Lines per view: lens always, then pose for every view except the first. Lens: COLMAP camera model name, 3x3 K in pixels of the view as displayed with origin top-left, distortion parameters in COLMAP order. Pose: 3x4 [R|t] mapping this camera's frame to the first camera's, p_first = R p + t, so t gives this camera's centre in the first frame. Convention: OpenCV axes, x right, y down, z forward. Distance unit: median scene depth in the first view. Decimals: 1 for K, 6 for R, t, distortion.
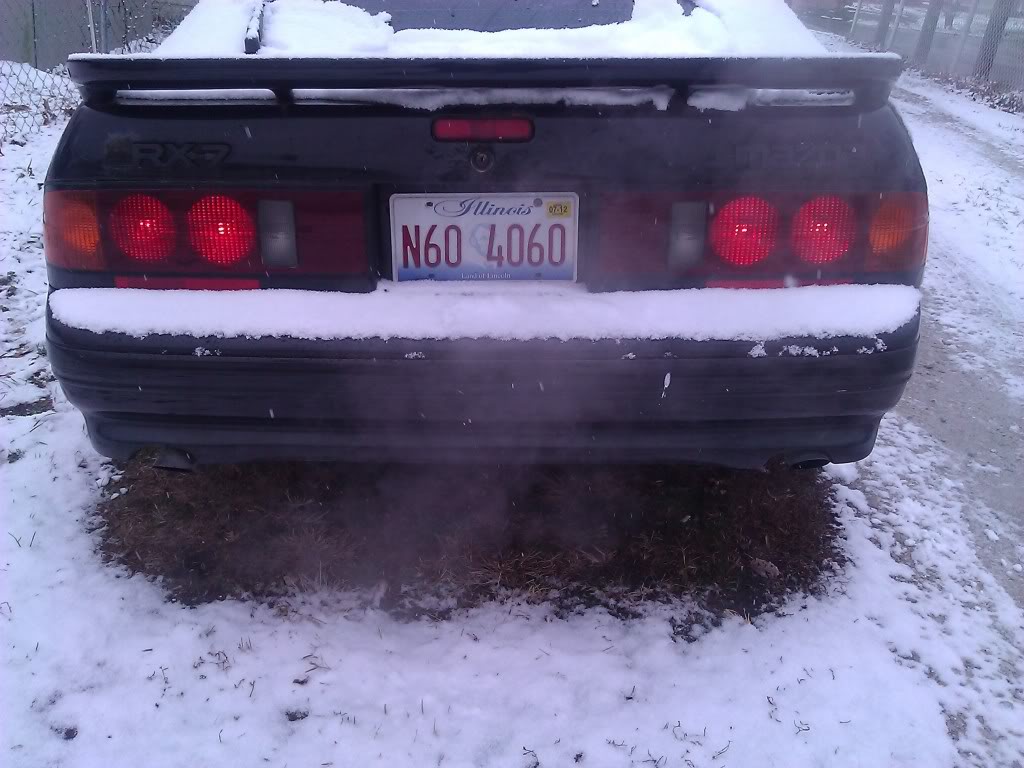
lens RADIAL K [[984.8, 0, 512.0], [0, 984.8, 384.0], [0, 0, 1]] dist [0.144435, -0.426266]
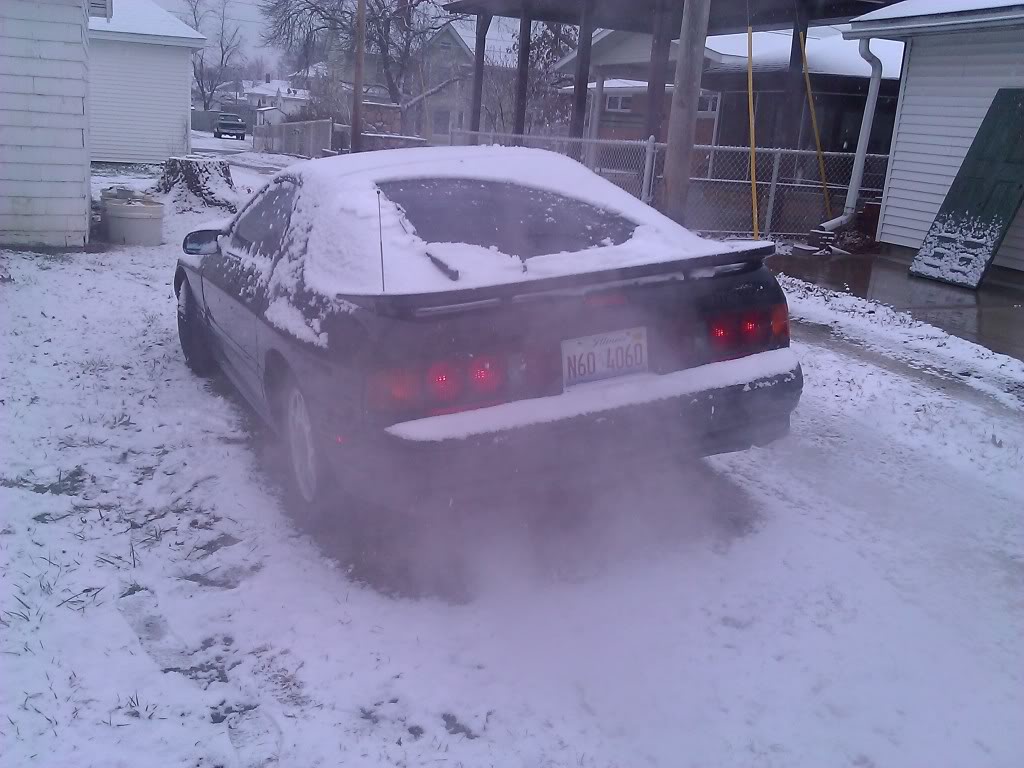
lens RADIAL K [[984.8, 0, 512.0], [0, 984.8, 384.0], [0, 0, 1]] dist [0.144435, -0.426266]
pose [[0.907577, -0.166314, 0.385544, -0.934450], [0.217119, 0.971811, -0.091886, 0.039502], [-0.359394, 0.167102, 0.918103, -0.672336]]
